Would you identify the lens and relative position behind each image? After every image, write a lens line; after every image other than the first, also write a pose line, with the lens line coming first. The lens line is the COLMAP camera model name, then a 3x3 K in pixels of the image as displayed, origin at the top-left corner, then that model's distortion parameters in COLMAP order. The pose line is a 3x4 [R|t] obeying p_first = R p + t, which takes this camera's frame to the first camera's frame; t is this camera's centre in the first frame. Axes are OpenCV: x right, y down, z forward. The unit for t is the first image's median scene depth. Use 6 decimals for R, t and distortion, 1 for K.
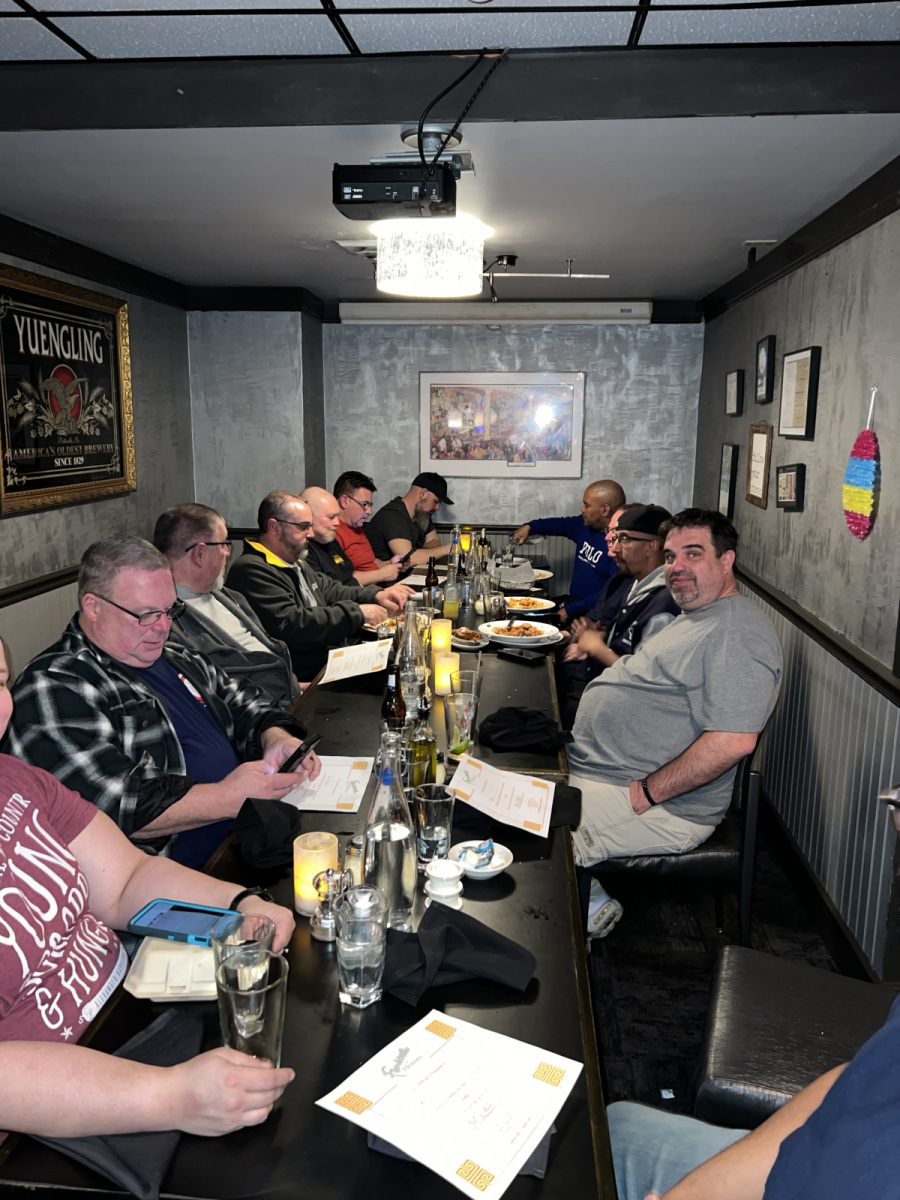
lens RADIAL K [[926.9, 0, 452.0], [0, 926.9, 591.7], [0, 0, 1]] dist [0.031181, -0.037592]
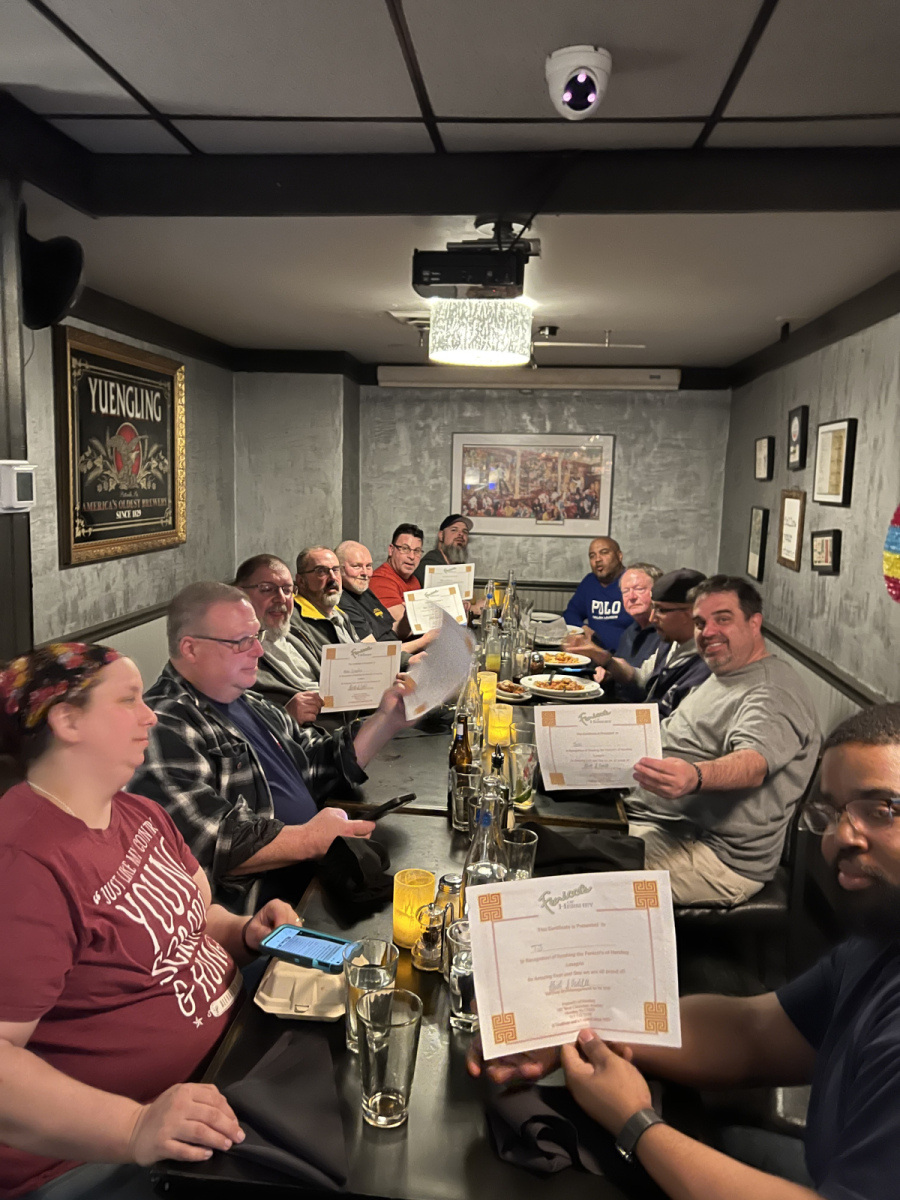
lens RADIAL K [[926.9, 0, 437.9], [0, 926.9, 599.1], [0, 0, 1]] dist [0.031181, -0.037592]
pose [[0.999623, 0.019044, -0.019766, -0.044114], [-0.019993, 0.998601, -0.048959, -0.000301], [0.018806, 0.049336, 0.998605, -0.037961]]
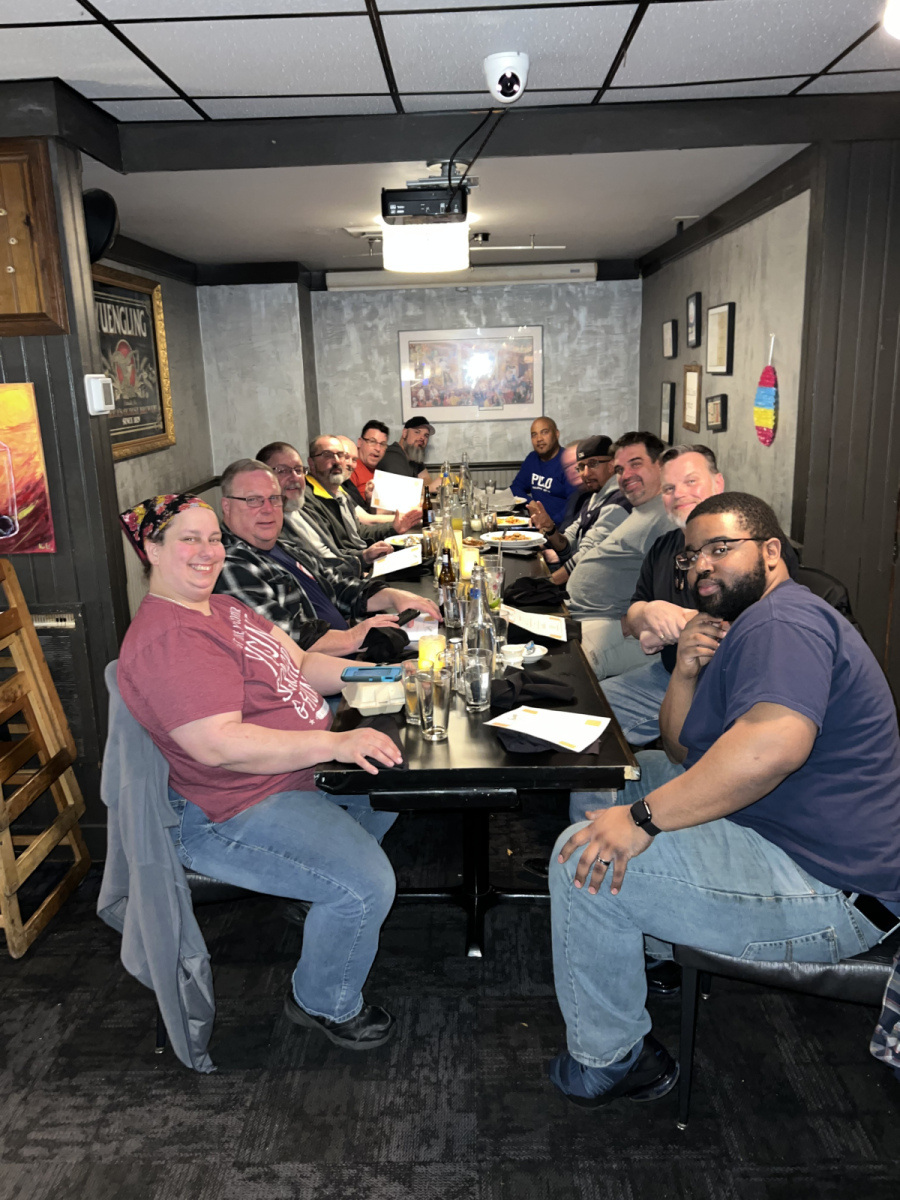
lens RADIAL K [[926.9, 0, 451.0], [0, 926.9, 597.3], [0, 0, 1]] dist [0.031181, -0.037592]
pose [[0.996742, -0.057645, 0.056416, -0.086118], [0.054430, 0.996892, 0.056957, 0.046264], [-0.059524, -0.053700, 0.996781, -0.261907]]
